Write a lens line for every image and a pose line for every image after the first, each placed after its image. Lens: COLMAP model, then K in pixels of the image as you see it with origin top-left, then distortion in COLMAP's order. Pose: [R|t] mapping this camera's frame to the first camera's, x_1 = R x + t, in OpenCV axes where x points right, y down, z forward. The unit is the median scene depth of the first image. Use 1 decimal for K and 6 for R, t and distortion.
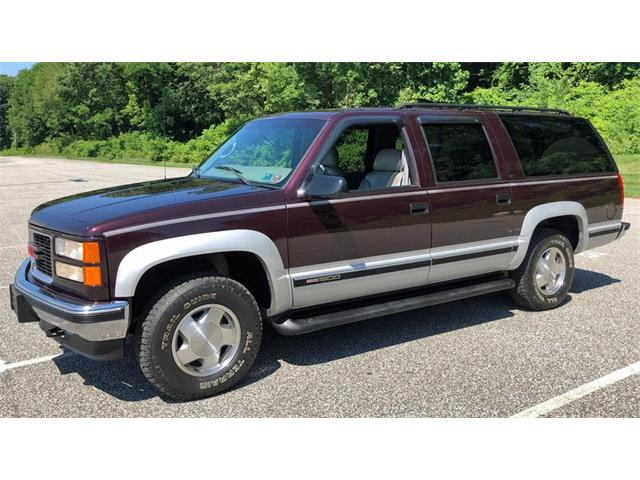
lens RADIAL K [[572.0, 0, 320.3], [0, 572.0, 214.7], [0, 0, 1]] dist [0.040003, -0.096461]
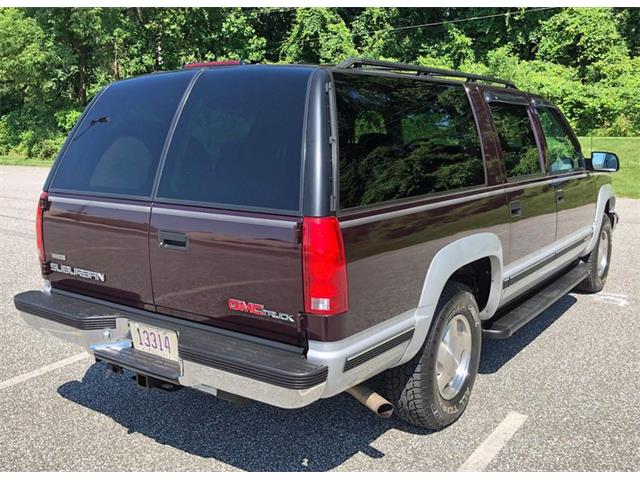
lens RADIAL K [[637.2, 0, 320.5], [0, 637.2, 233.5], [0, 0, 1]] dist [0.006160, -0.012564]
pose [[0.928615, -0.060797, 0.366030, -0.024193], [0.044057, 0.997573, 0.053921, -0.013481], [-0.368420, -0.033946, 0.929040, 0.102915]]
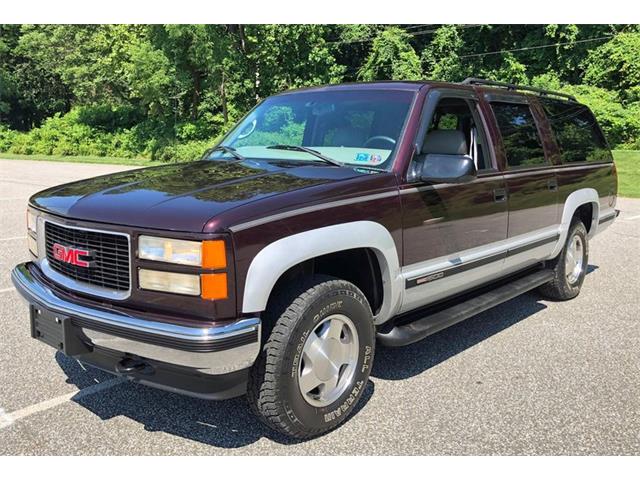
lens RADIAL K [[575.3, 0, 322.1], [0, 575.3, 226.6], [0, 0, 1]] dist [0.041147, -0.086498]
pose [[0.967957, -0.020626, 0.250268, -0.038869], [0.013379, 0.999441, 0.030622, 0.000852], [-0.250759, -0.026292, 0.967692, 0.022576]]
